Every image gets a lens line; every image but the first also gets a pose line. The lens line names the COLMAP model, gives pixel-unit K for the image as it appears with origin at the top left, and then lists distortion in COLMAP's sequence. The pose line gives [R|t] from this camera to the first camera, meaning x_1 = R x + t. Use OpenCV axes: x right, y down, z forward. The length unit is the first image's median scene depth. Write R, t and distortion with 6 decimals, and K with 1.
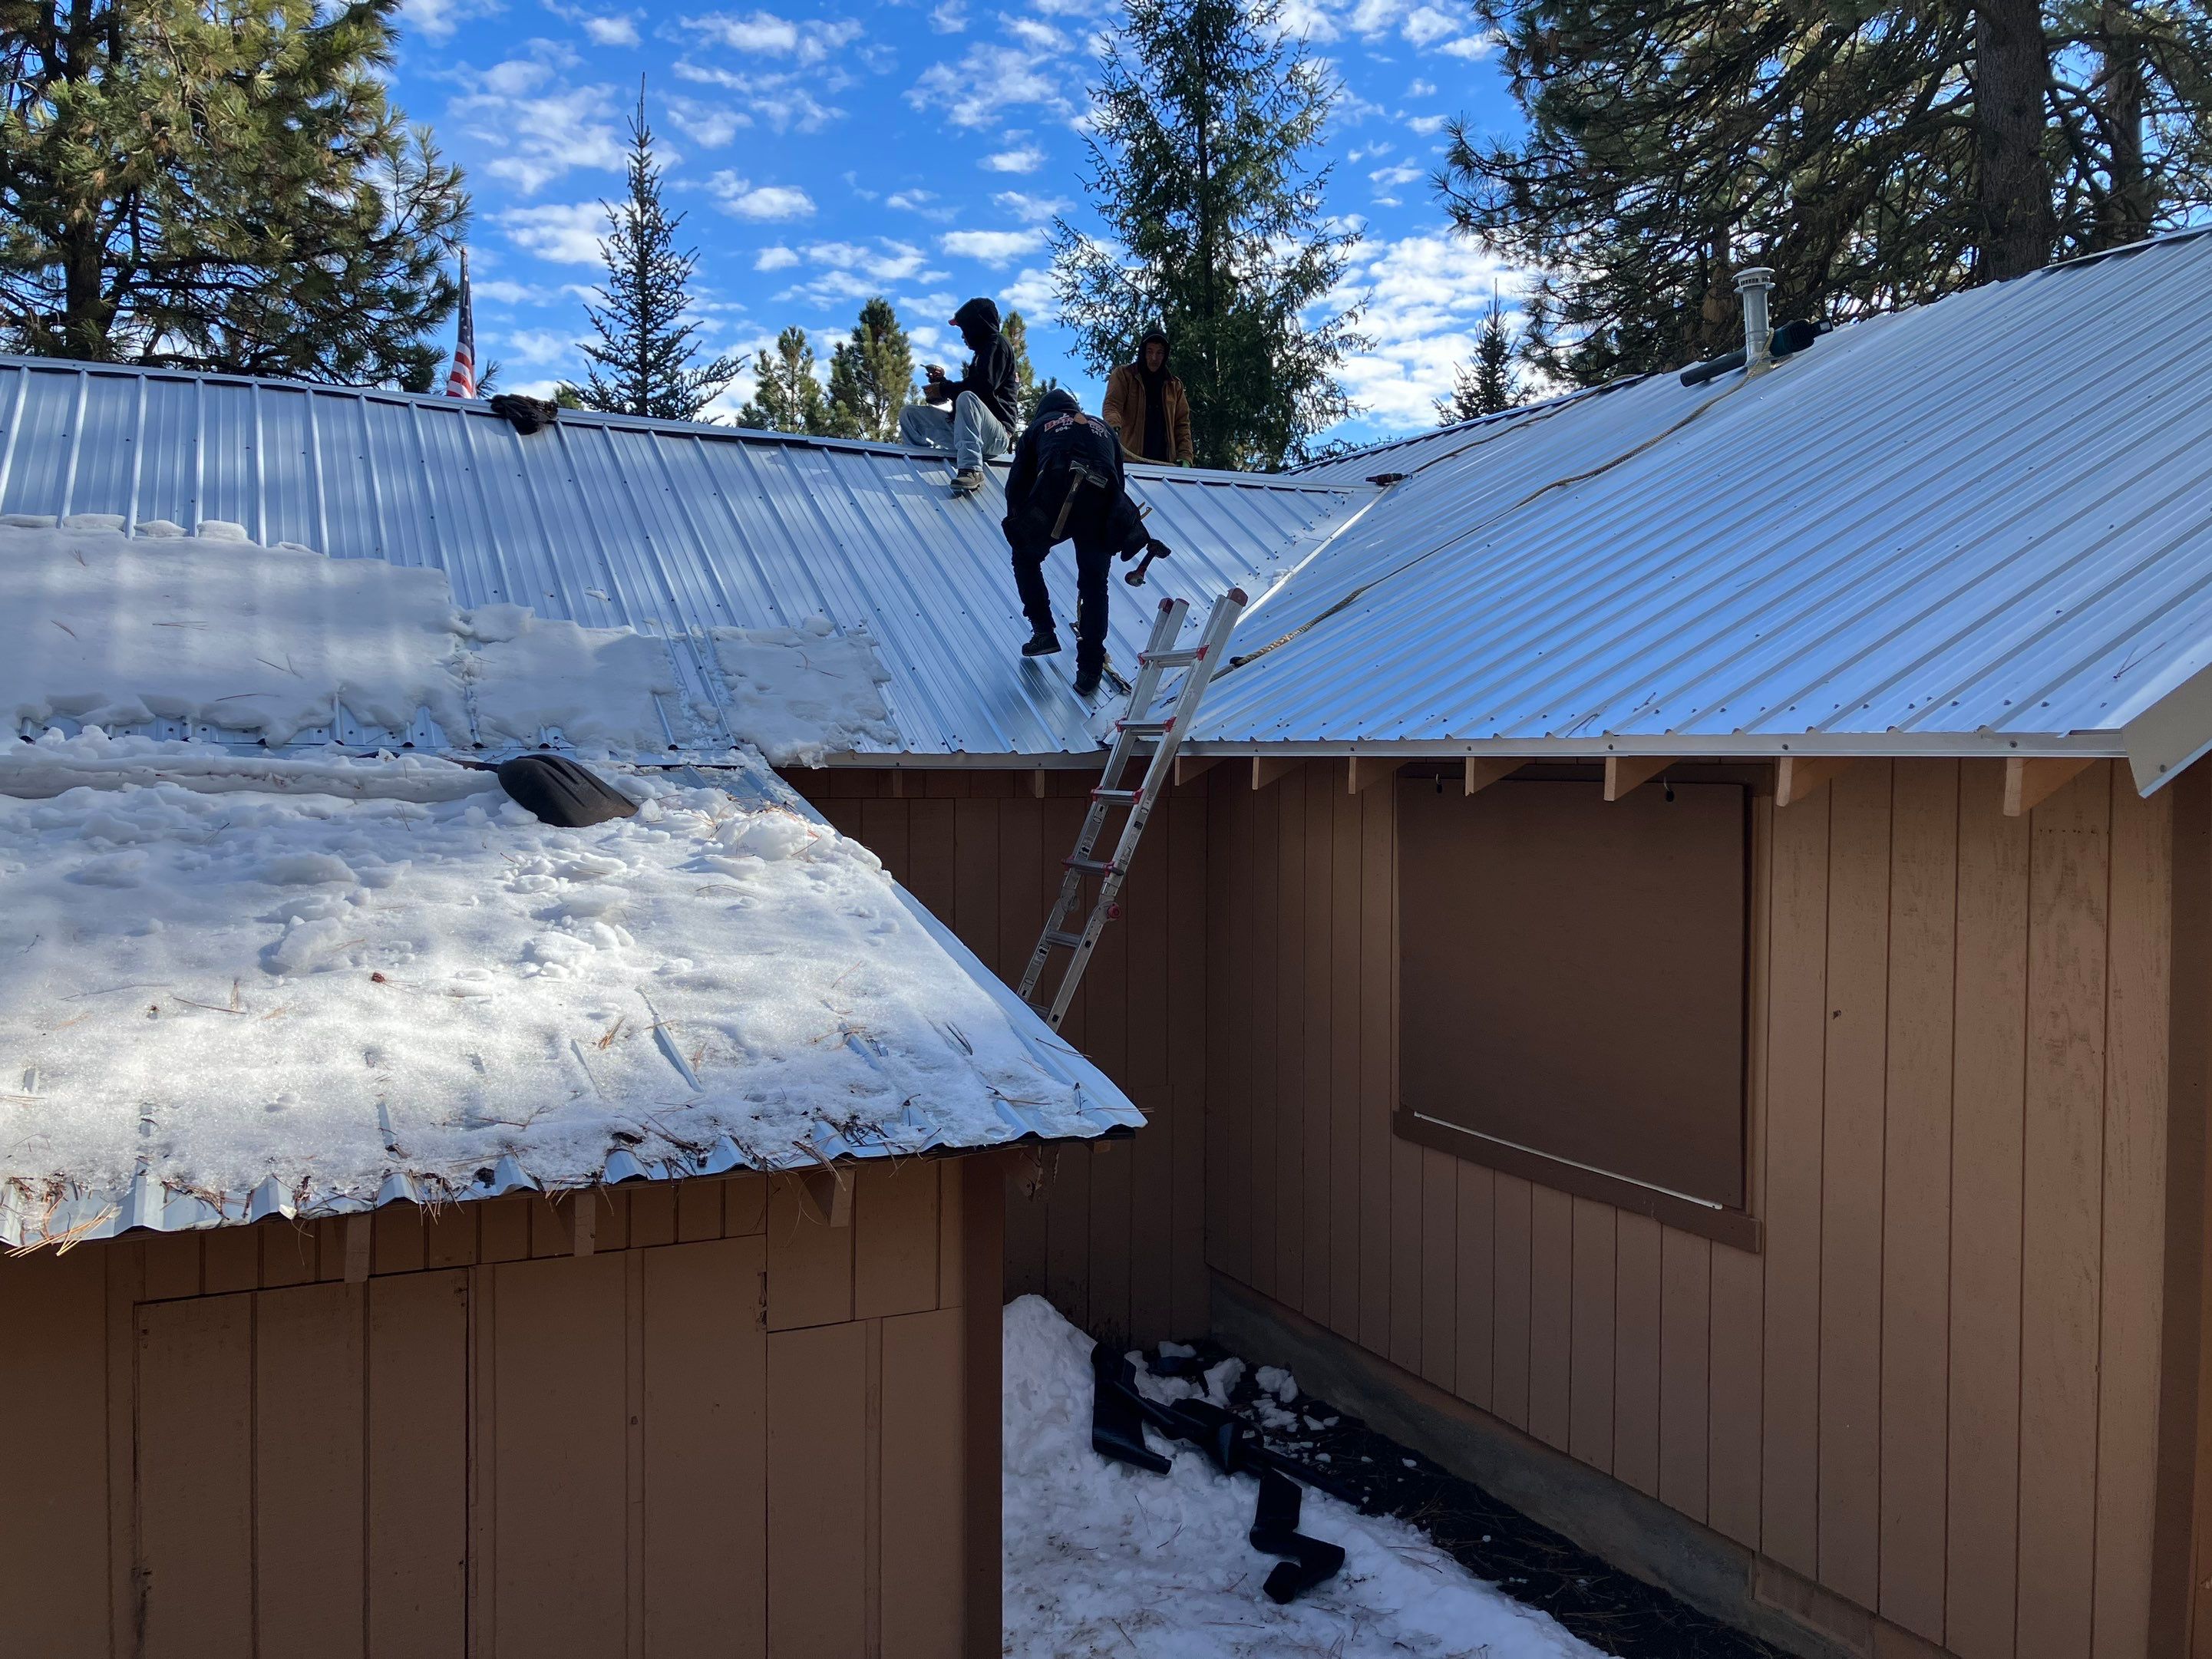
lens RADIAL K [[1805.9, 0, 1093.7], [0, 1805.9, 838.0], [0, 0, 1]] dist [0.013009, -0.009684]
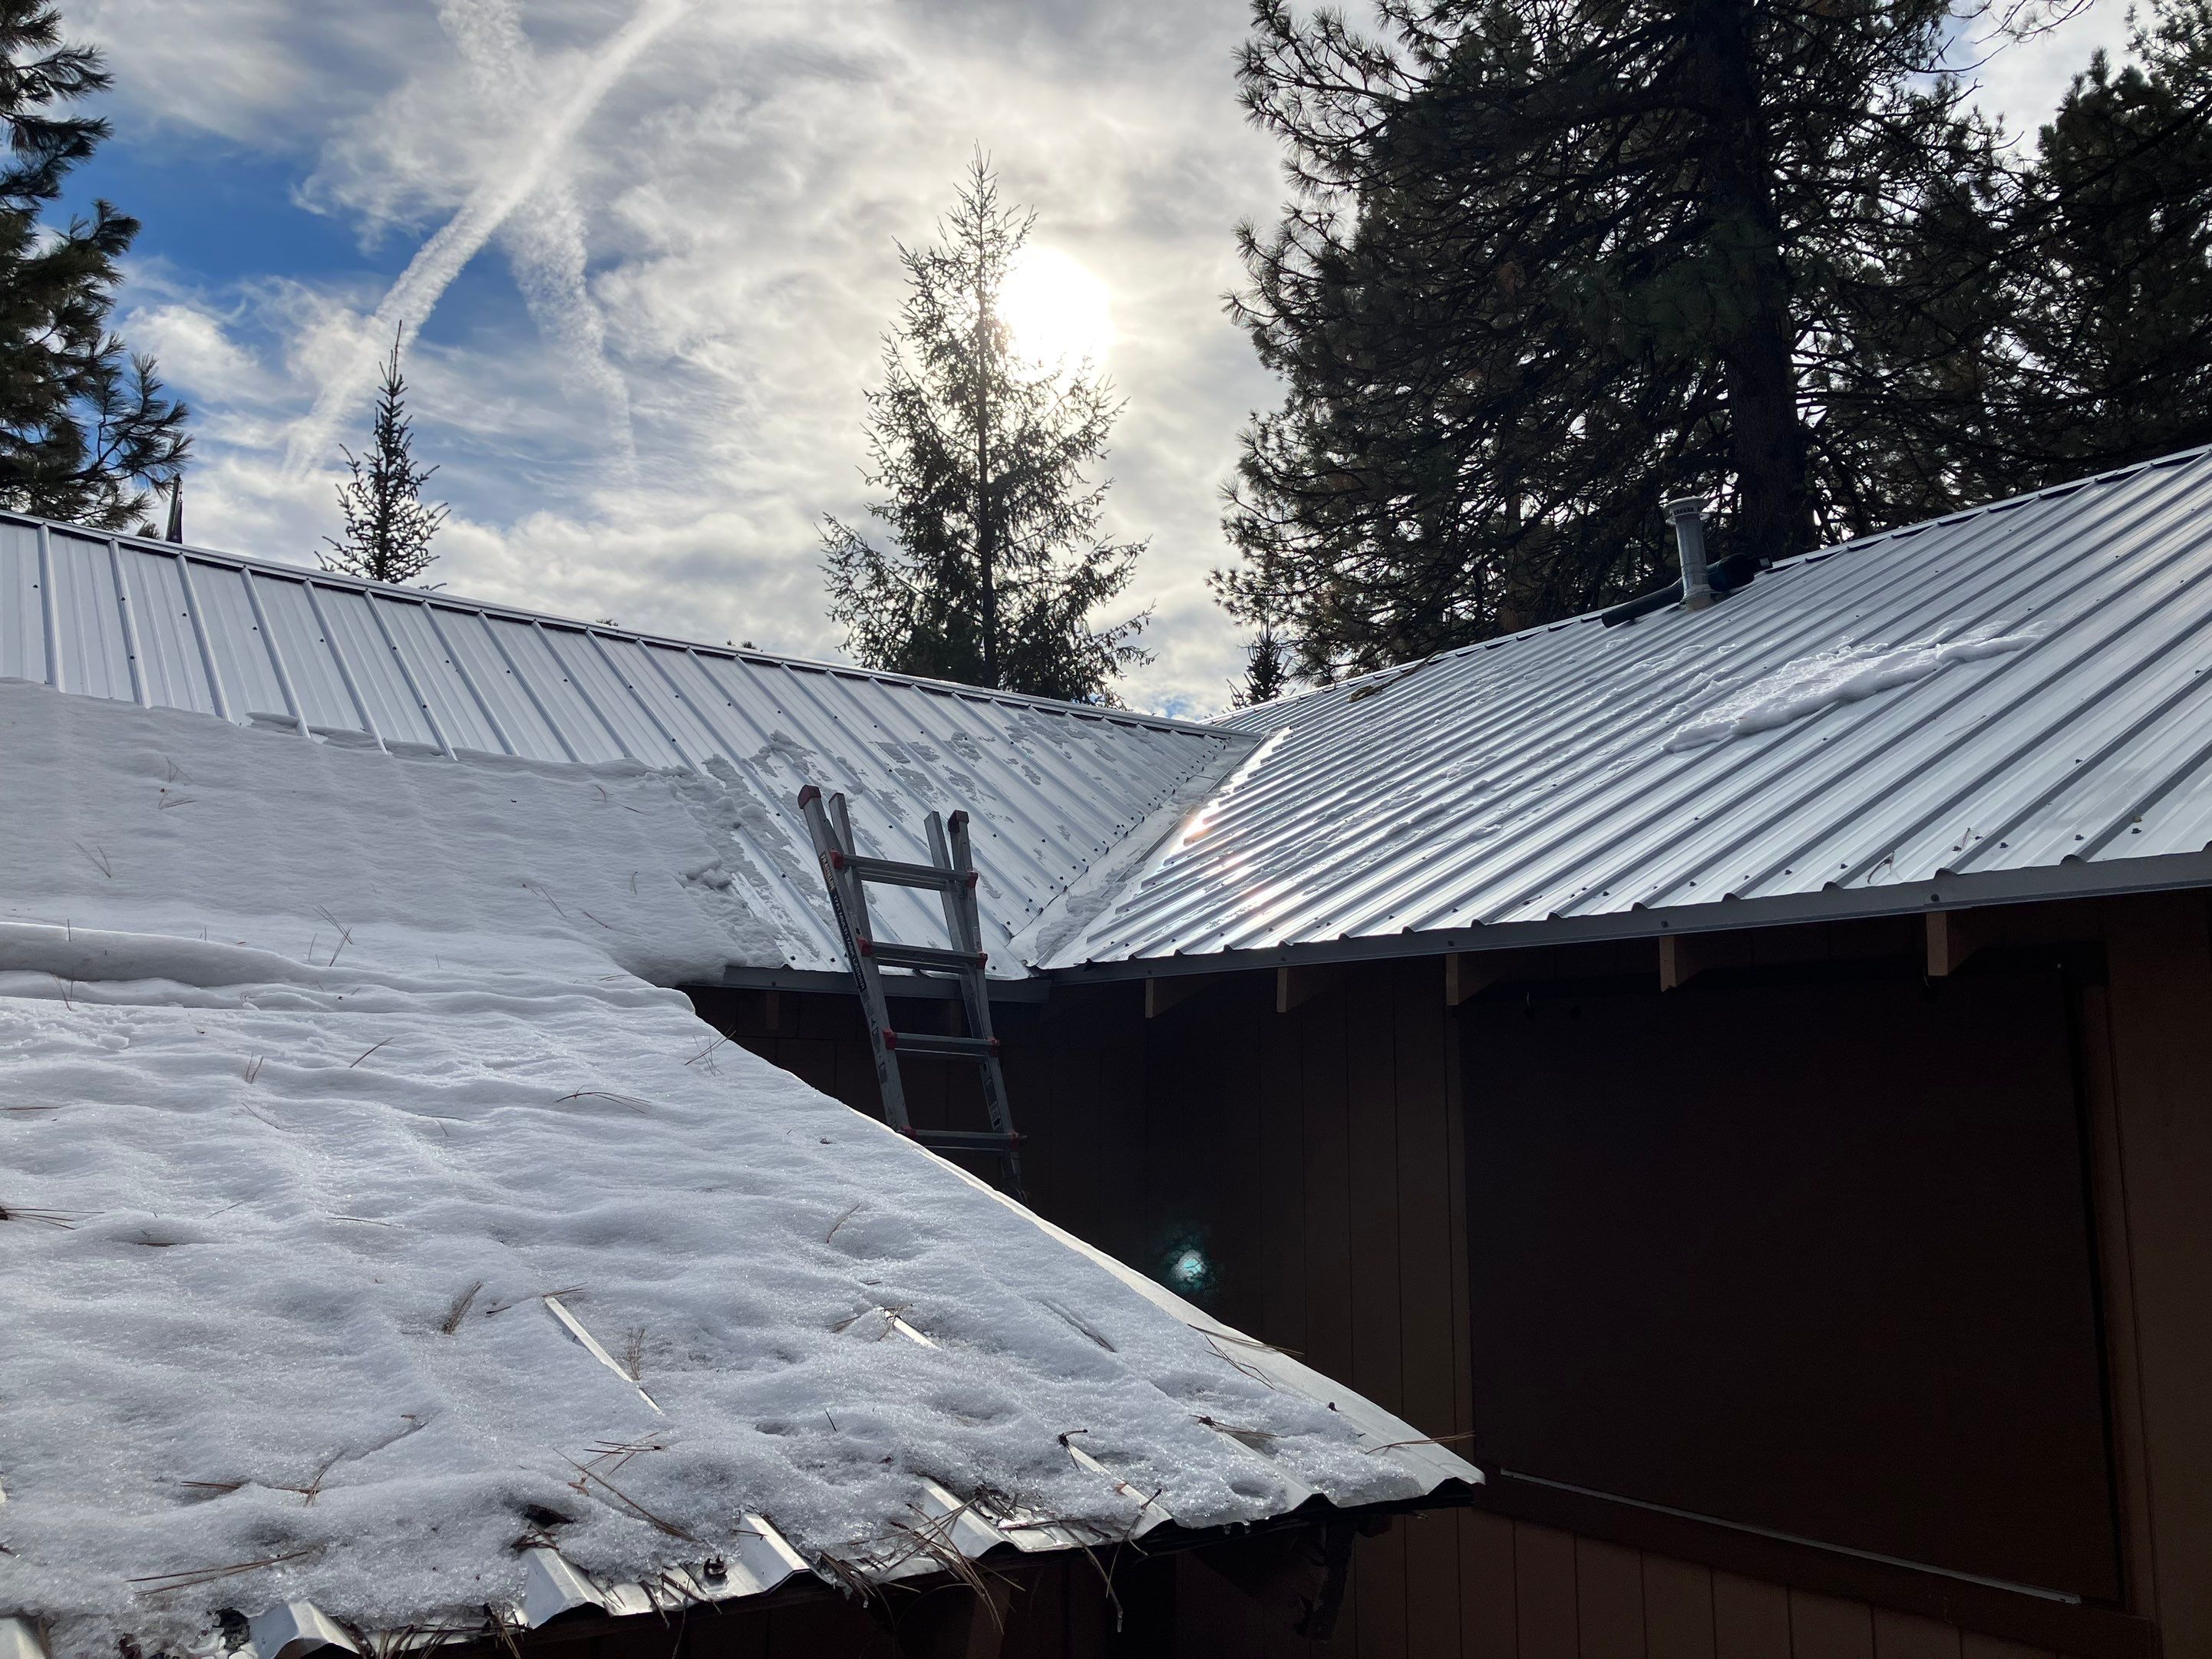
lens RADIAL K [[1814.0, 0, 1047.0], [0, 1814.0, 825.1], [0, 0, 1]] dist [0.081282, -0.158271]
pose [[0.990471, 0.033789, 0.133516, -0.036926], [-0.006499, 0.979824, -0.199756, 0.015936], [-0.137571, 0.196985, 0.970706, 0.092244]]
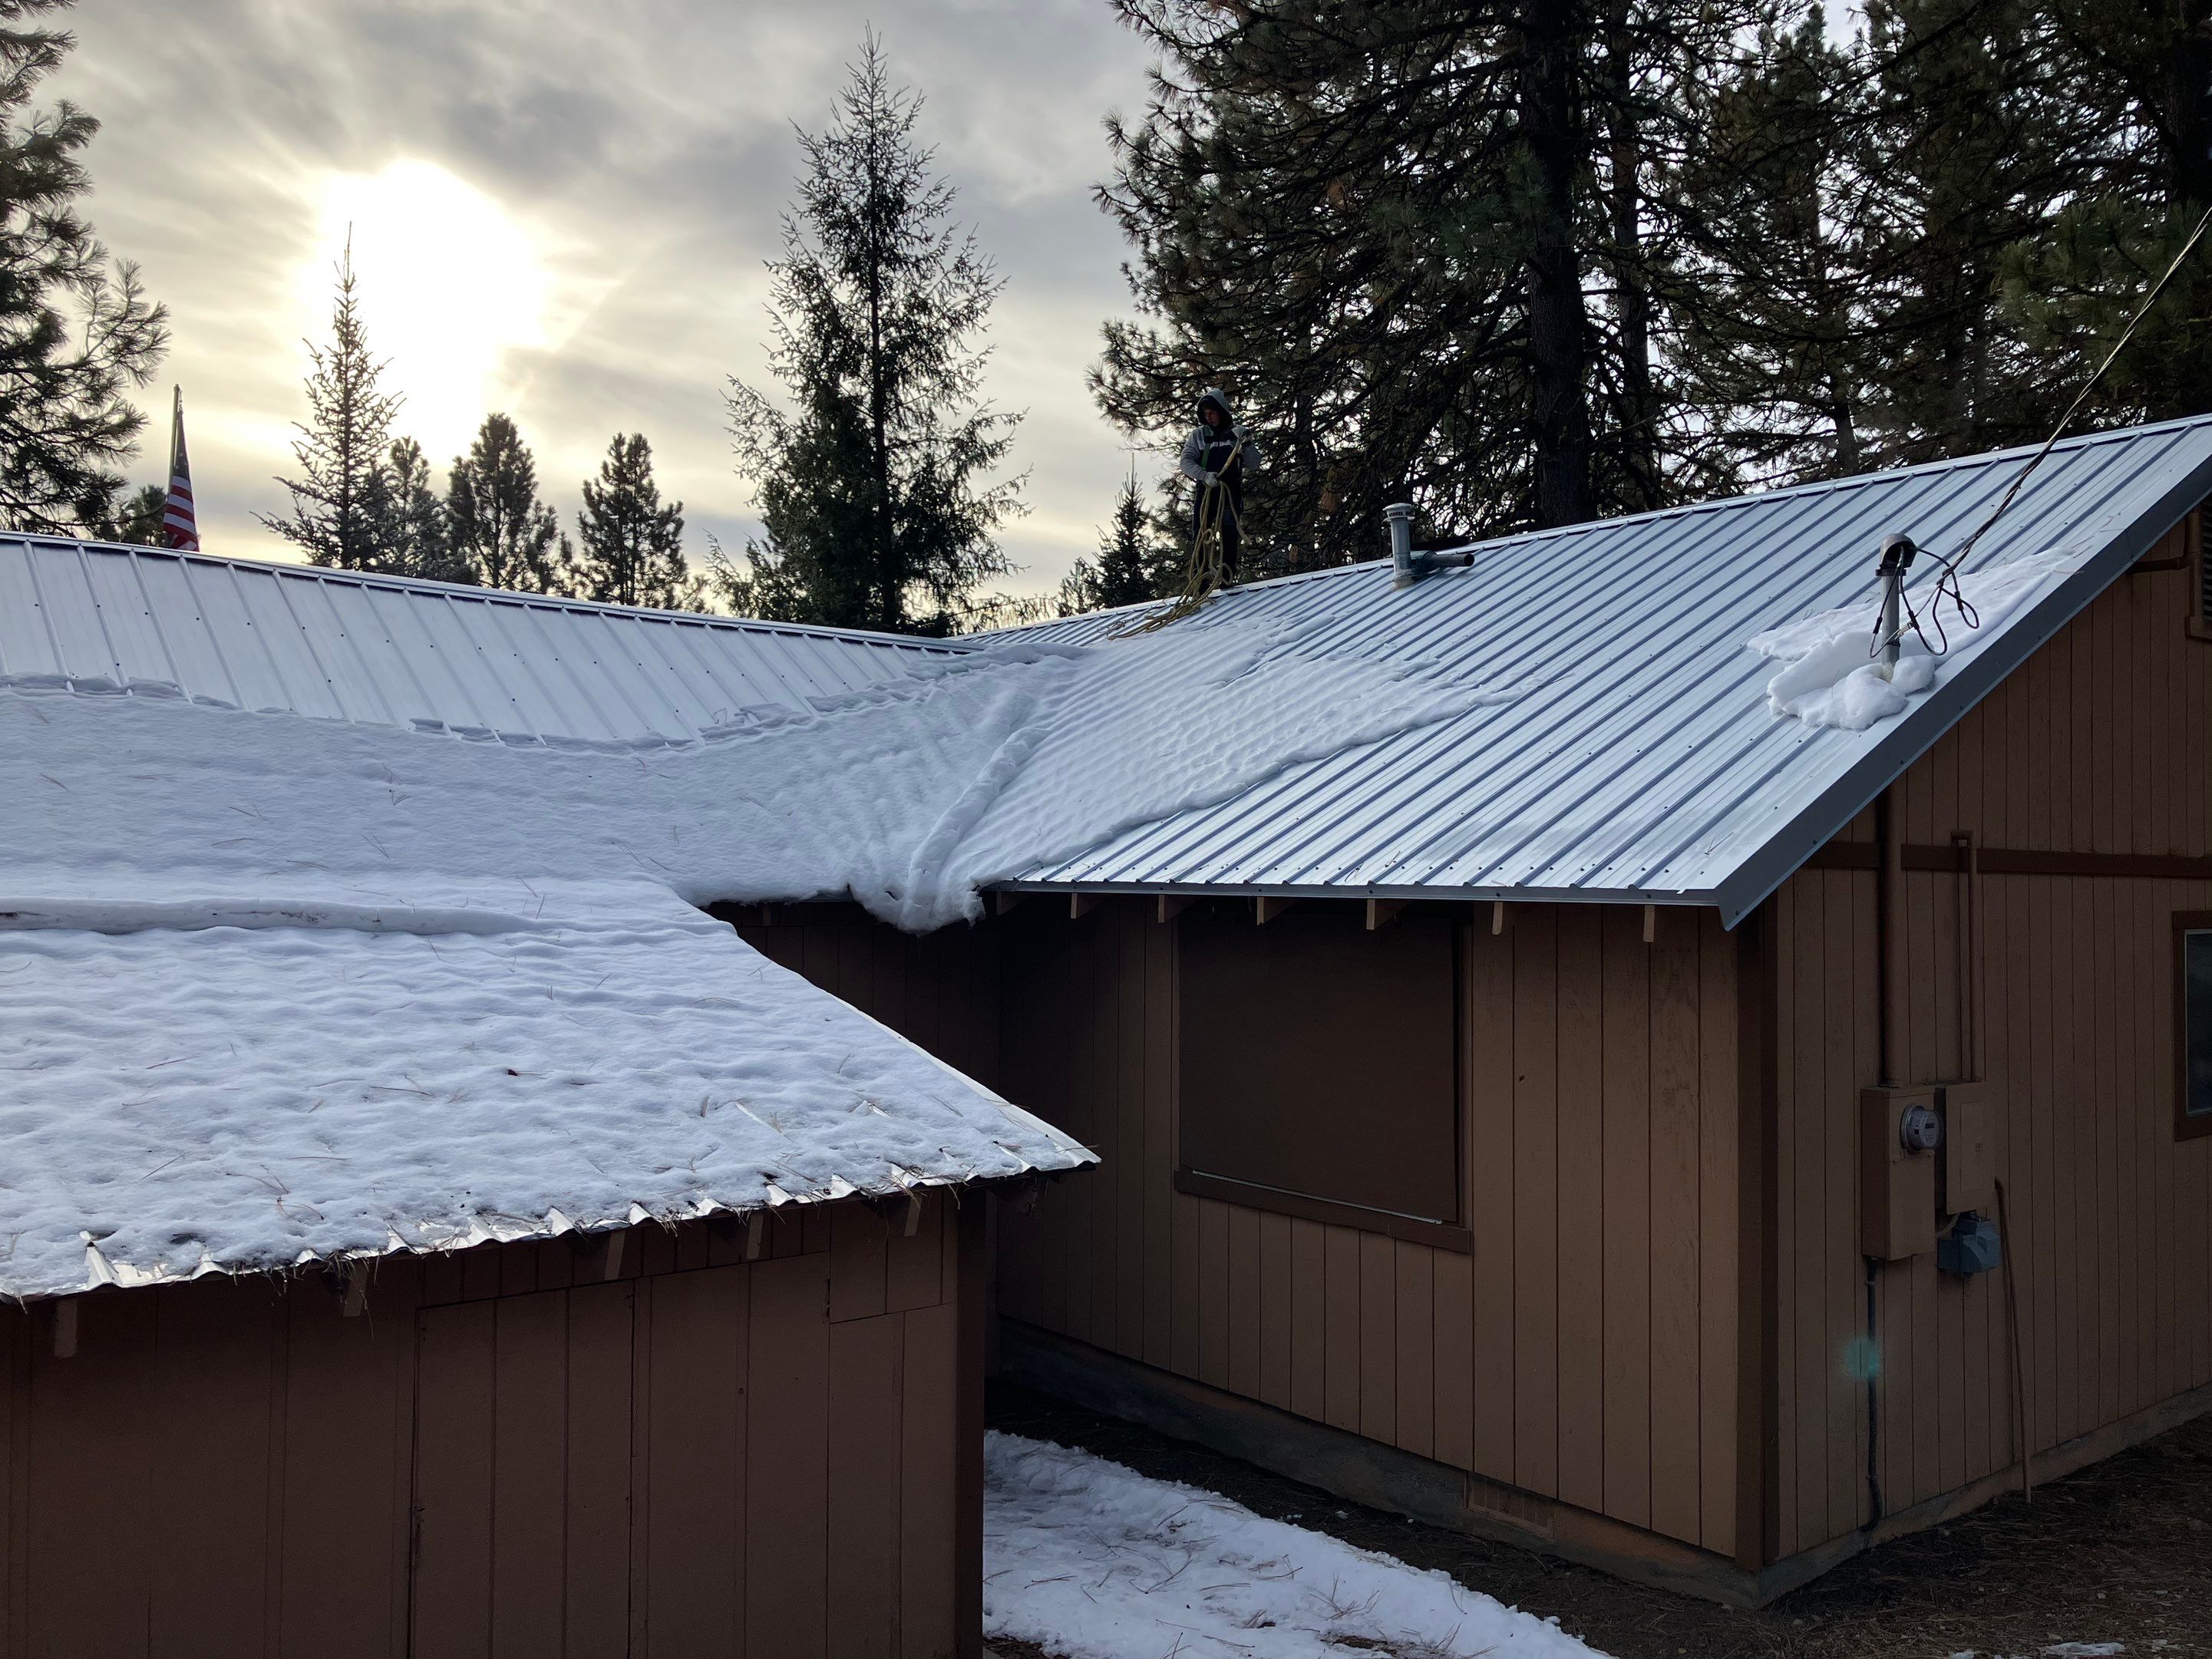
lens RADIAL K [[1791.6, 0, 1103.6], [0, 1791.6, 863.0], [0, 0, 1]] dist [0.044248, -0.104551]
pose [[0.974057, 0.004514, 0.226256, -0.059795], [0.007094, 0.998701, -0.050466, -0.001024], [-0.226190, 0.050762, 0.972760, -0.080858]]
